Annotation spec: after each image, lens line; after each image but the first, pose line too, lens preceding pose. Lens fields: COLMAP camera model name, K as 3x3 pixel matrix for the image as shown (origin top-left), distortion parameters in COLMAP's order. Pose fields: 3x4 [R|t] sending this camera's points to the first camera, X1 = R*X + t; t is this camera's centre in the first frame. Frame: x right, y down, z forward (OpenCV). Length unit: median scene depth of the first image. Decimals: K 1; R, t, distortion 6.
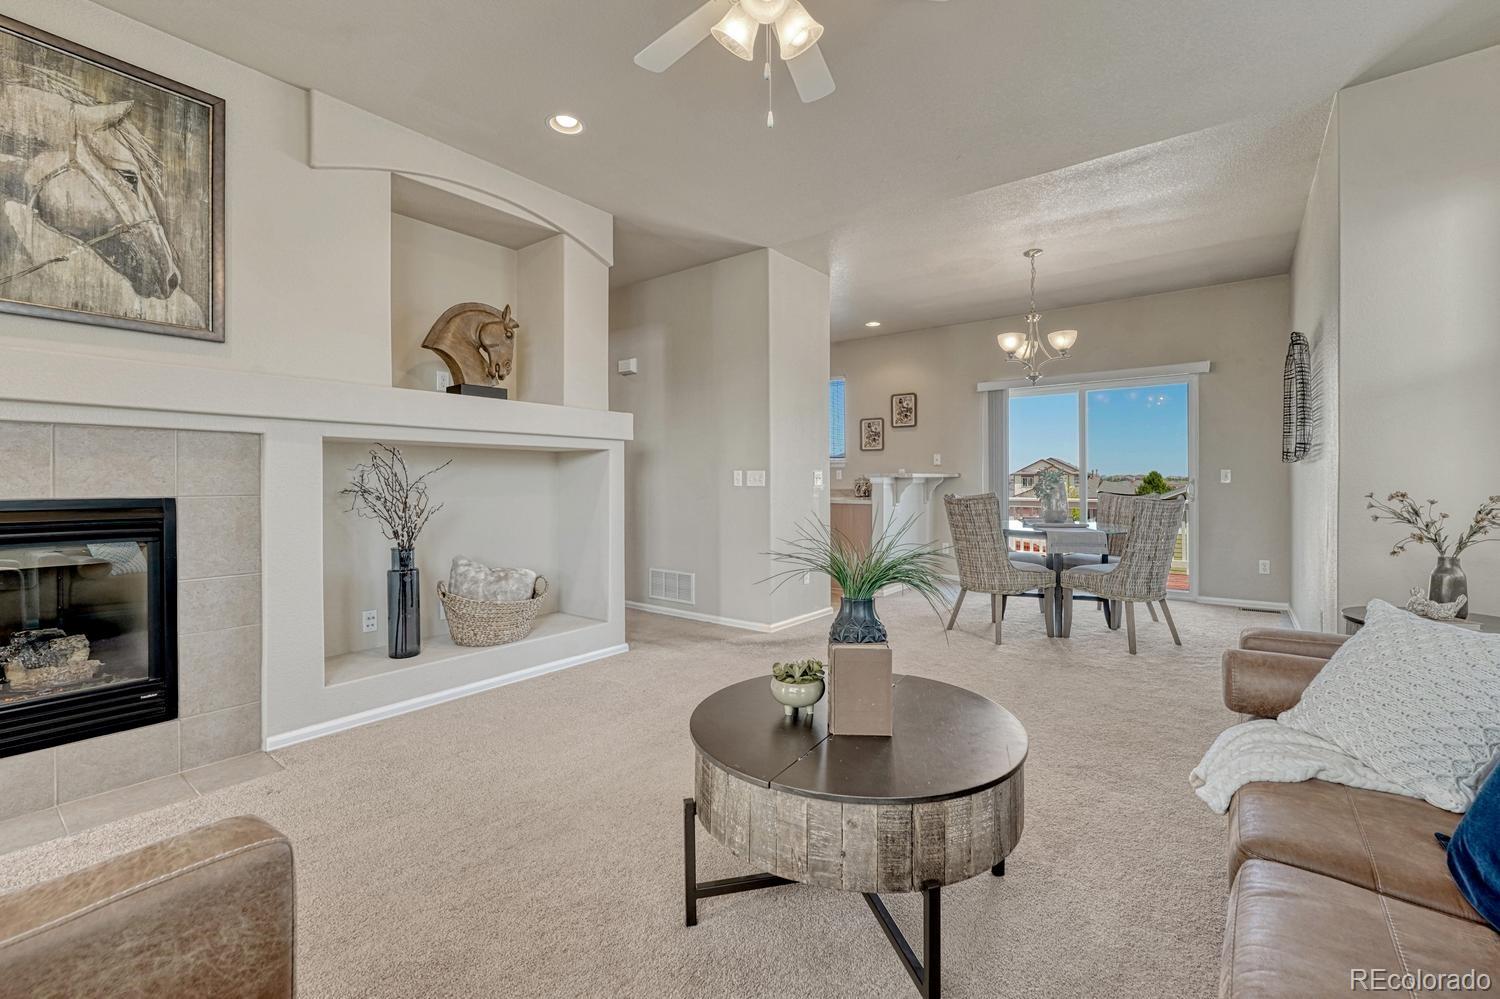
lens RADIAL K [[640.8, 0, 753.6], [0, 640.8, 483.8], [0, 0, 1]] dist [-0.013833, 0.004589]
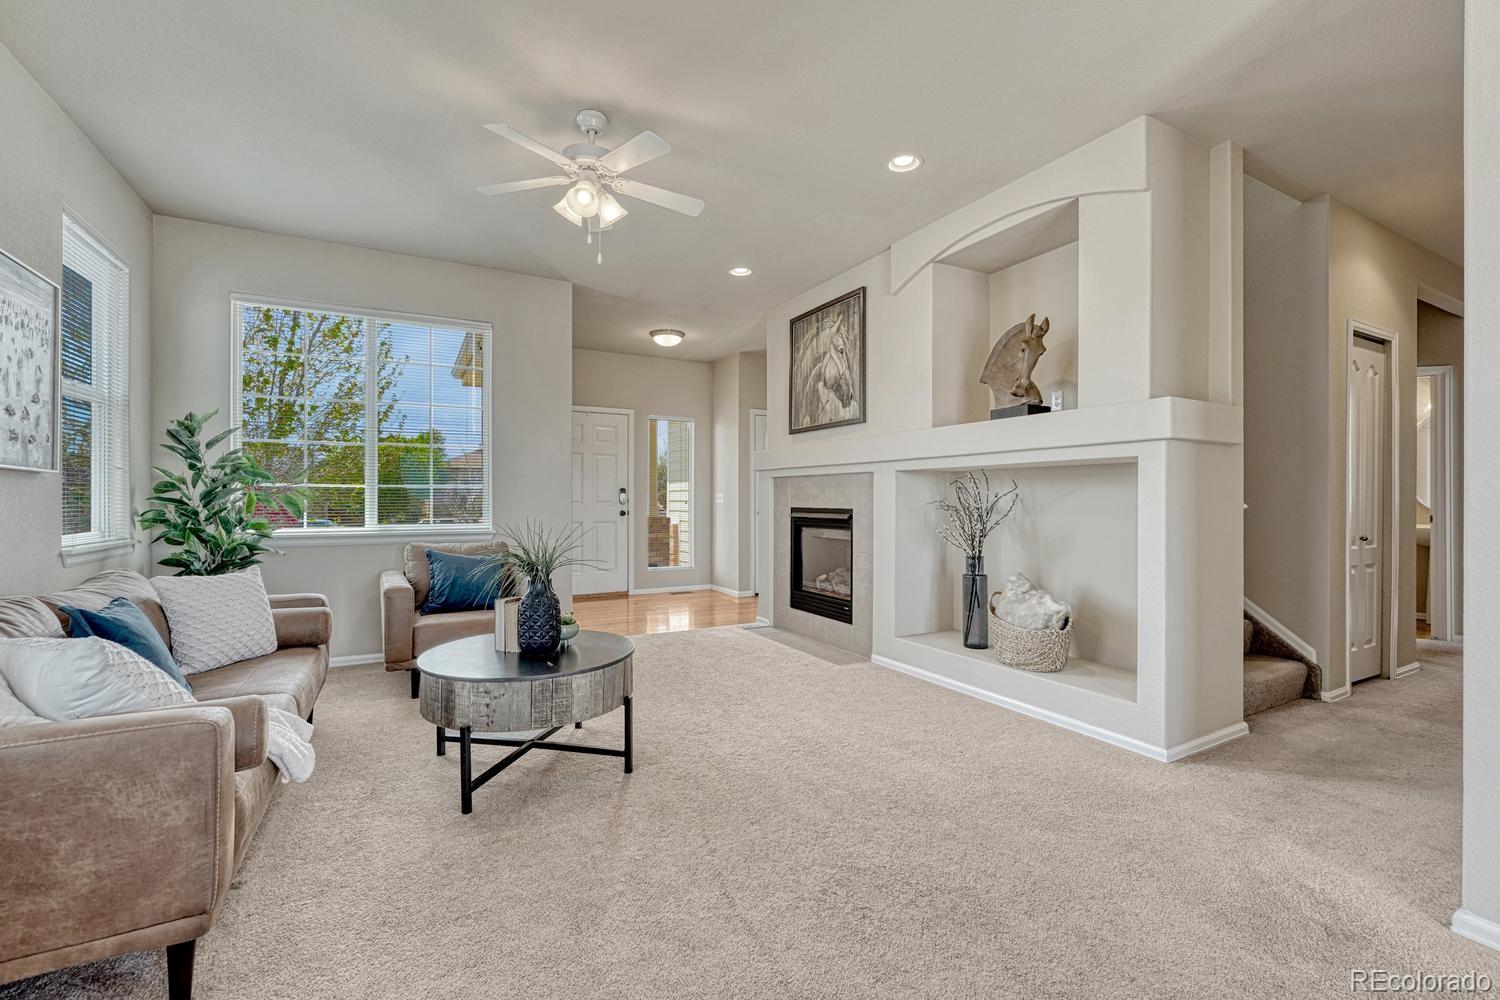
lens RADIAL K [[632.5, 0, 750.0], [0, 632.5, 500.0], [0, 0, 1]] dist [-0.001479, -0.000198]
pose [[-0.392777, 0.001027, -0.919633, 0.710097], [-0.002154, 0.999996, 0.002037, -0.006175], [0.919631, 0.002781, -0.392773, 1.080551]]
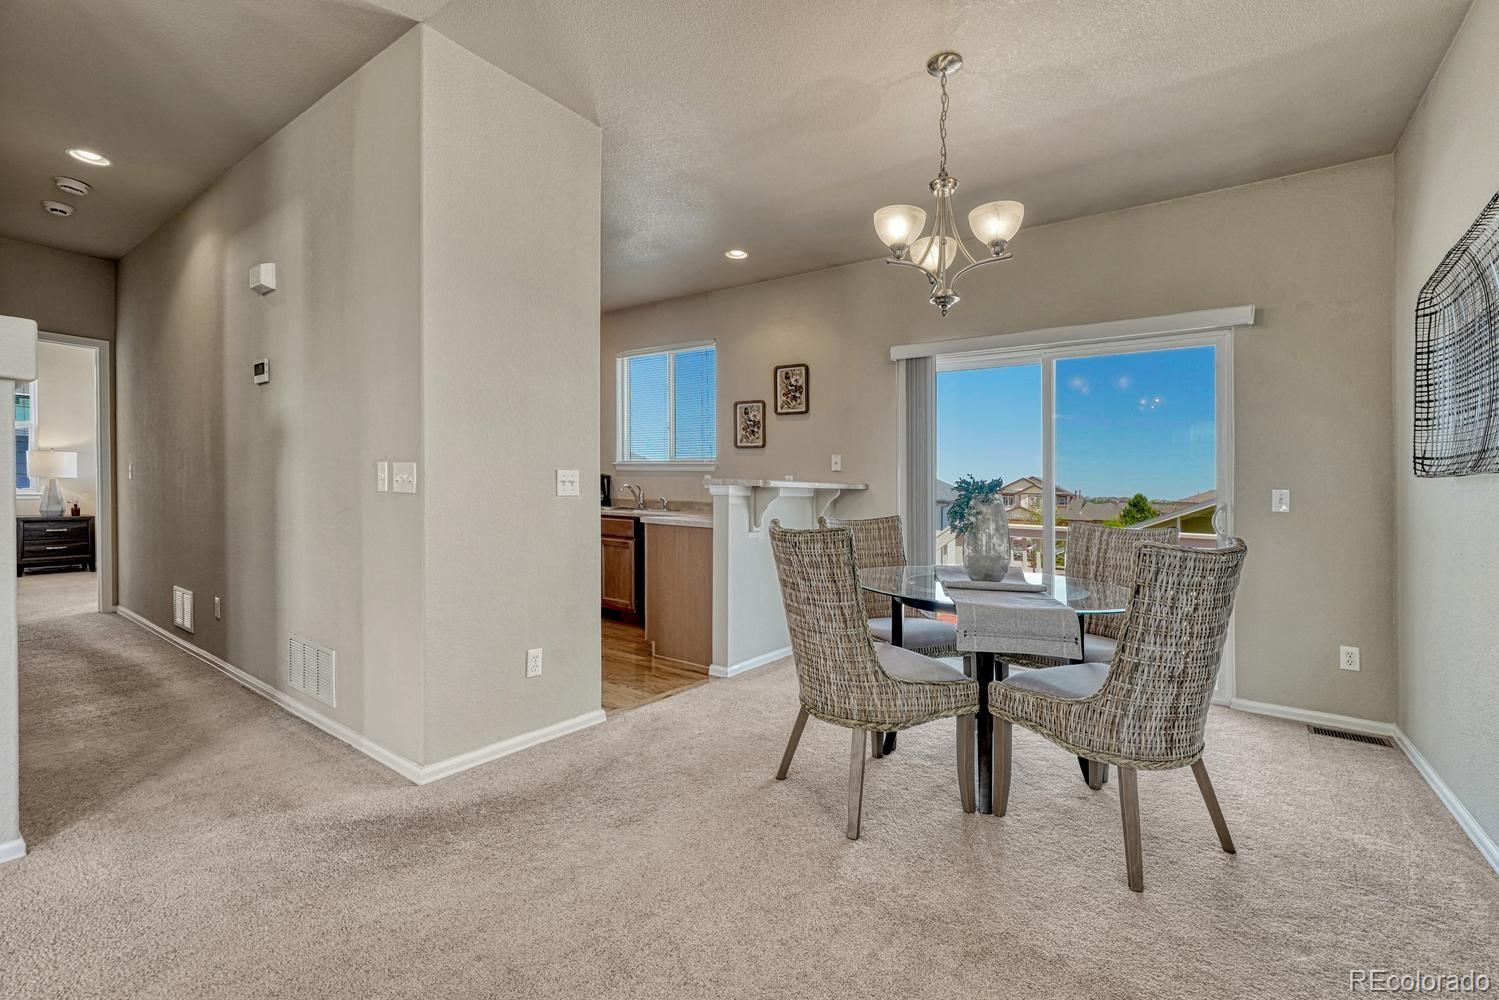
lens RADIAL K [[664.7, 0, 742.7], [0, 664.7, 458.6], [0, 0, 1]] dist [-0.000835, -0.000042]
pose [[0.999223, 0.032740, 0.021941, 0.370196], [-0.031517, 0.998046, -0.053958, -0.003254], [-0.023664, 0.053225, 0.998302, 0.649820]]
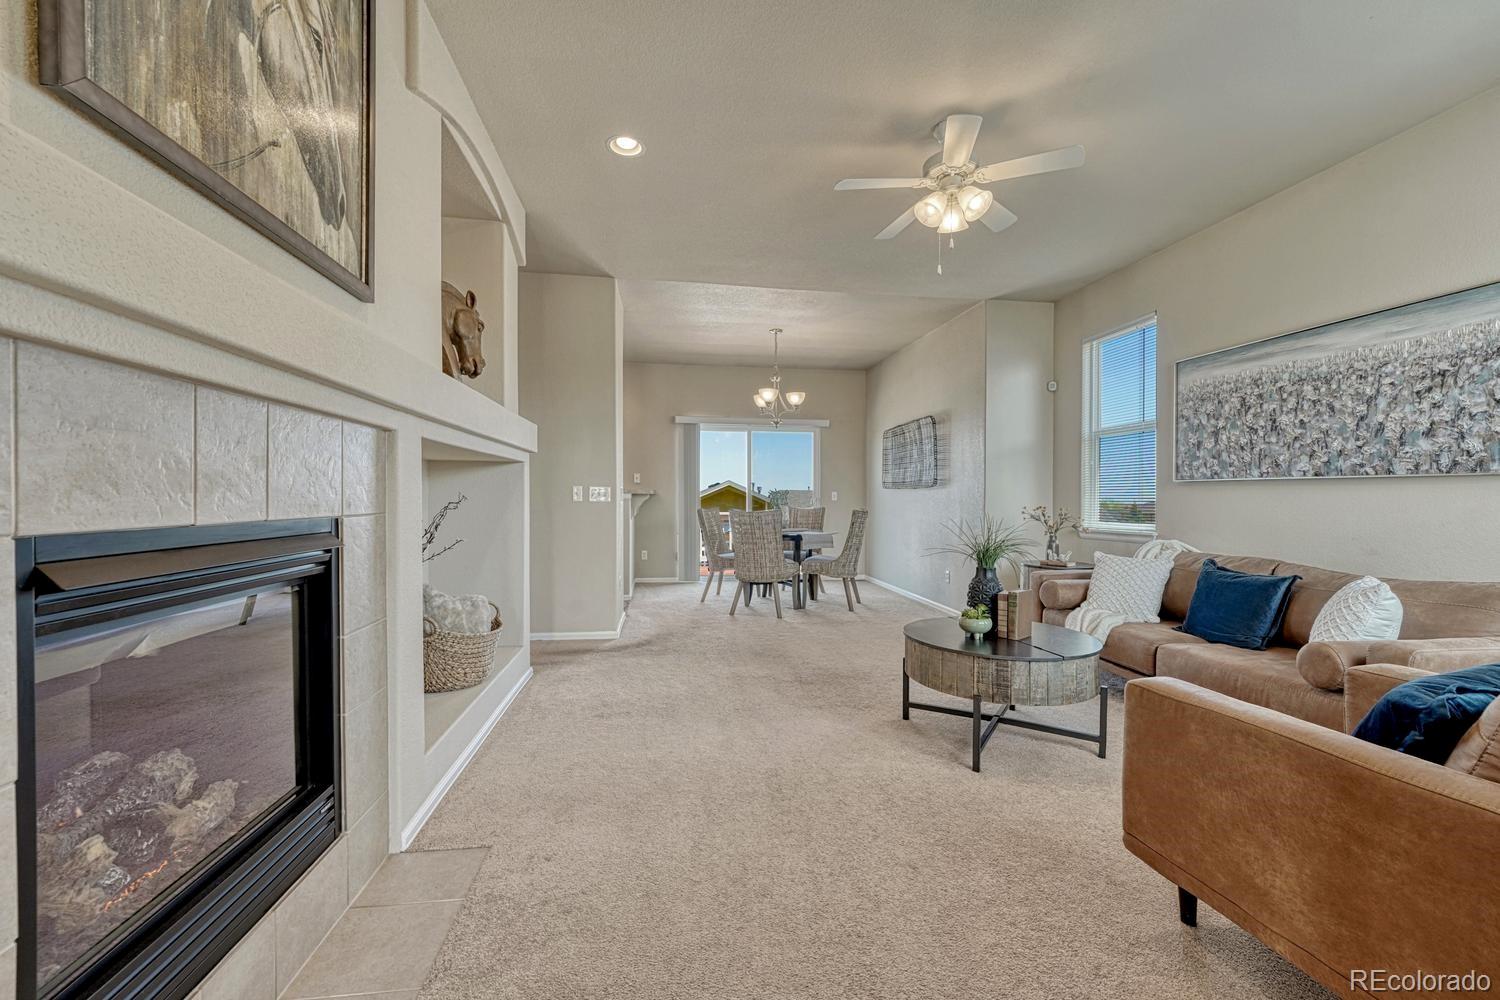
lens RADIAL K [[633.3, 0, 750.0], [0, 633.3, 500.0], [0, 0, 1]] dist [-0.001432, -0.000164]
pose [[0.692969, 0.005041, 0.720950, -0.814566], [-0.007577, 0.999971, 0.000291, -0.000895], [-0.720928, -0.005664, 0.692987, 0.144194]]
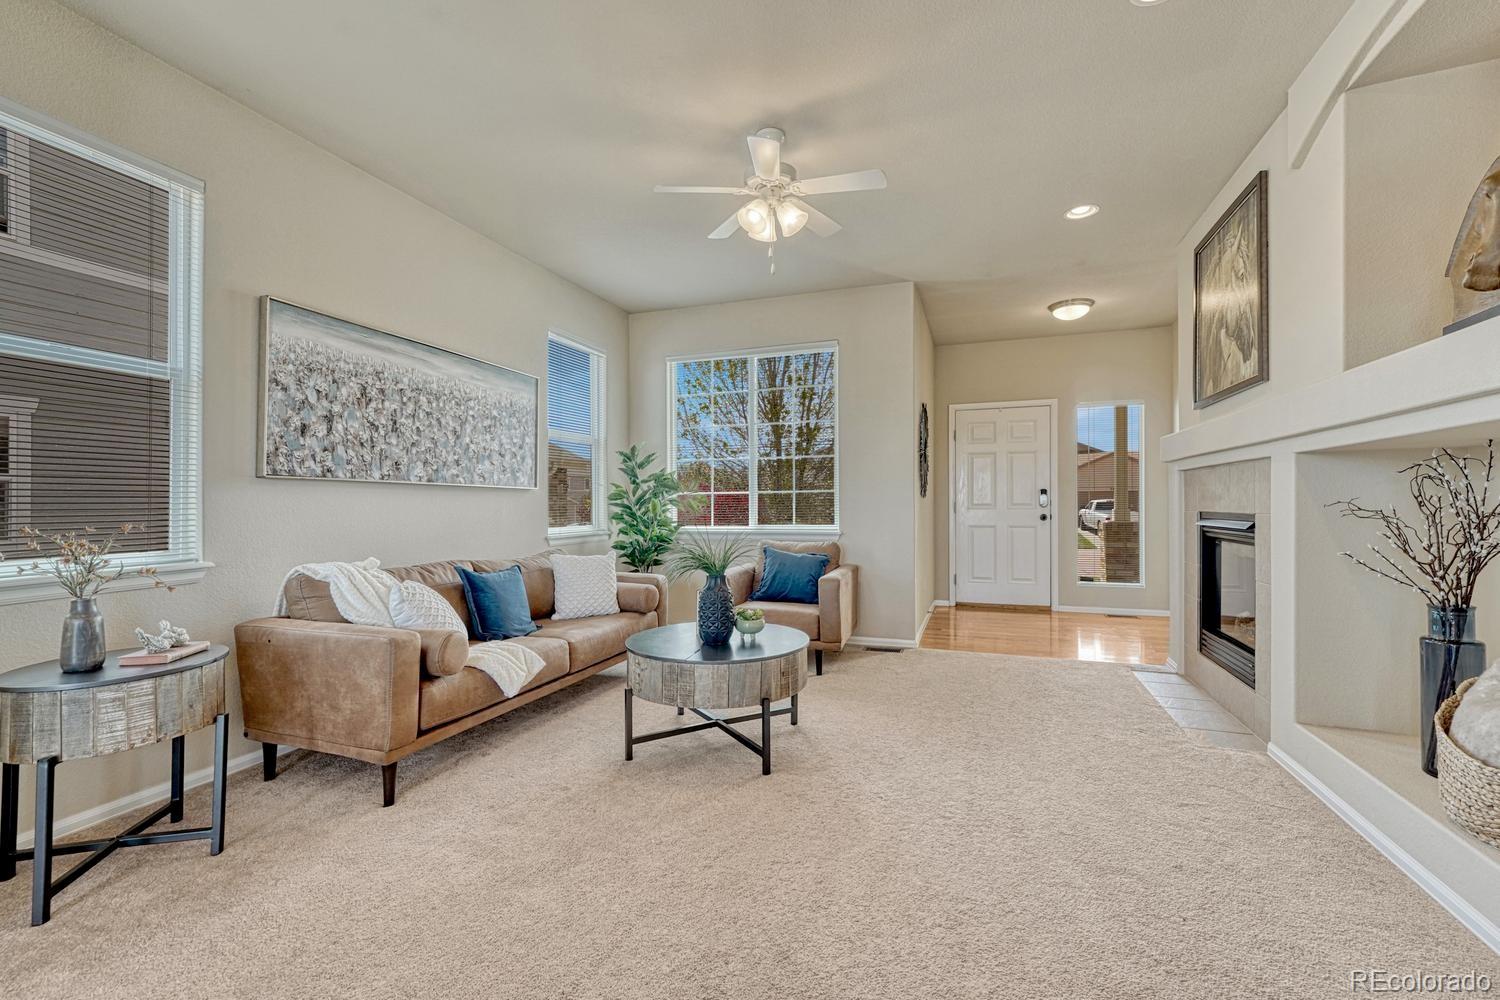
lens RADIAL K [[633.3, 0, 750.0], [0, 633.3, 500.0], [0, 0, 1]] dist [-0.001432, -0.000164]
pose [[-0.946873, 0.005200, -0.321565, 0.325514], [0.007127, 0.999963, -0.004816, -0.004949], [0.321528, -0.006852, -0.946875, 1.374292]]
